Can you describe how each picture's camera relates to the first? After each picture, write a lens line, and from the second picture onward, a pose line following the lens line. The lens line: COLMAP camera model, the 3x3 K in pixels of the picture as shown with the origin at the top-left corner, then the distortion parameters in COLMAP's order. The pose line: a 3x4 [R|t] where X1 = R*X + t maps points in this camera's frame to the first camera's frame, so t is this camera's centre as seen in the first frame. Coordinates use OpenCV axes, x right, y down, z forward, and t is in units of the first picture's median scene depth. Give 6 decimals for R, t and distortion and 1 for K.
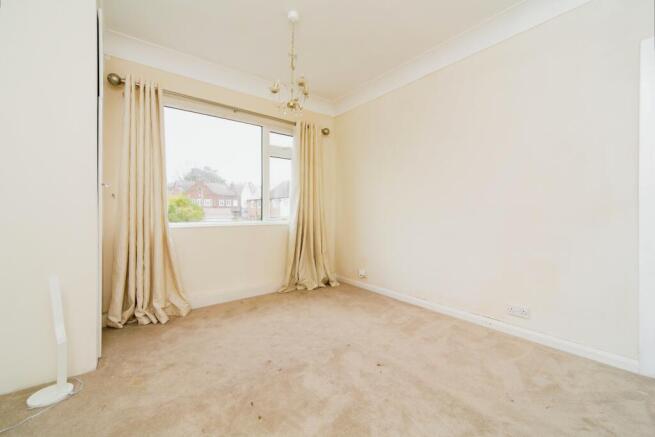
lens RADIAL K [[264.0, 0, 327.1], [0, 264.0, 213.7], [0, 0, 1]] dist [-0.006631, -0.000051]
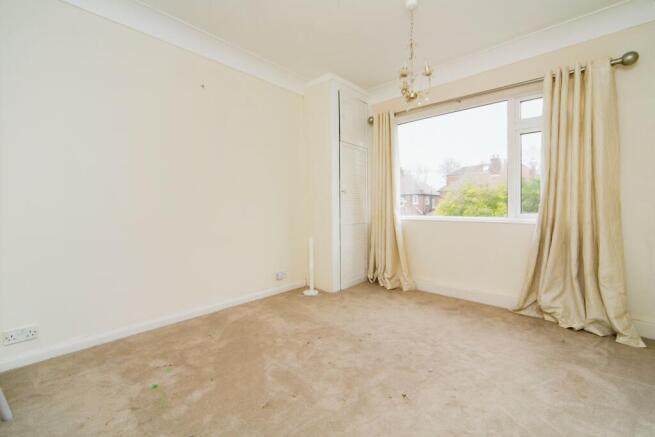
lens RADIAL K [[275.9, 0, 327.0], [0, 275.9, 215.5], [0, 0, 1]] dist [-0.000427, 0.000153]
pose [[0.174530, 0.028684, -0.984234, 0.571189], [-0.005485, 0.999588, 0.028158, -0.001009], [0.984637, 0.000484, 0.174616, 0.360773]]
